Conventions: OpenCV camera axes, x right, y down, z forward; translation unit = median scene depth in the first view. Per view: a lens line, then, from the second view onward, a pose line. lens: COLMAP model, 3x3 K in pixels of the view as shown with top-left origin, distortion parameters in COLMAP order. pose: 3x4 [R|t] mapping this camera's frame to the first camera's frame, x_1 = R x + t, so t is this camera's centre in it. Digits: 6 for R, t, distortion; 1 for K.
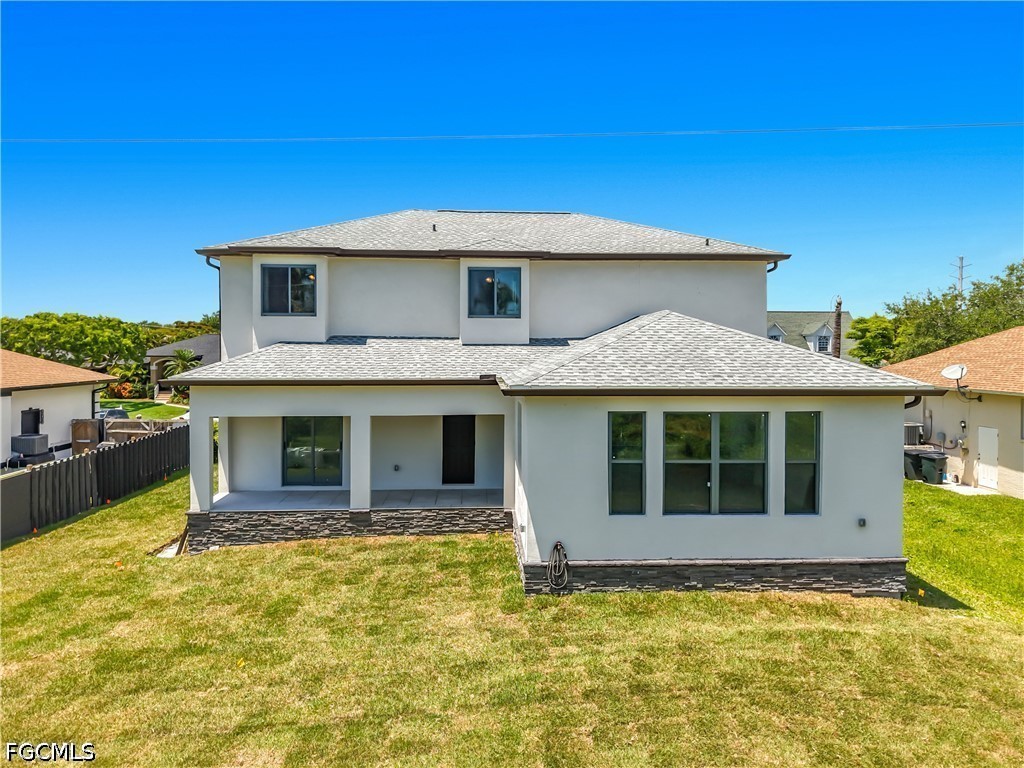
lens RADIAL K [[711.1, 0, 512.0], [0, 711.1, 384.0], [0, 0, 1]] dist [0.043769, -0.068647]
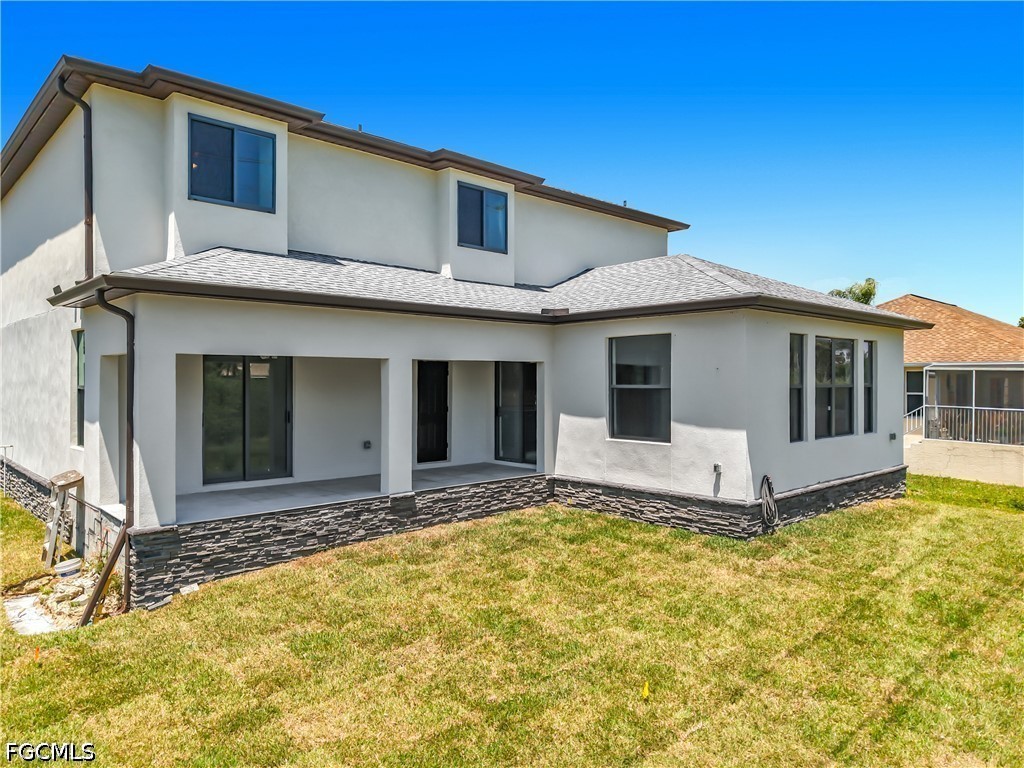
lens RADIAL K [[711.1, 0, 512.0], [0, 711.1, 384.0], [0, 0, 1]] dist [0.043769, -0.068647]
pose [[0.752717, -0.005635, 0.658320, -0.589927], [0.034100, 0.998955, -0.030440, 0.094760], [-0.657461, 0.045362, 0.752122, 0.405249]]
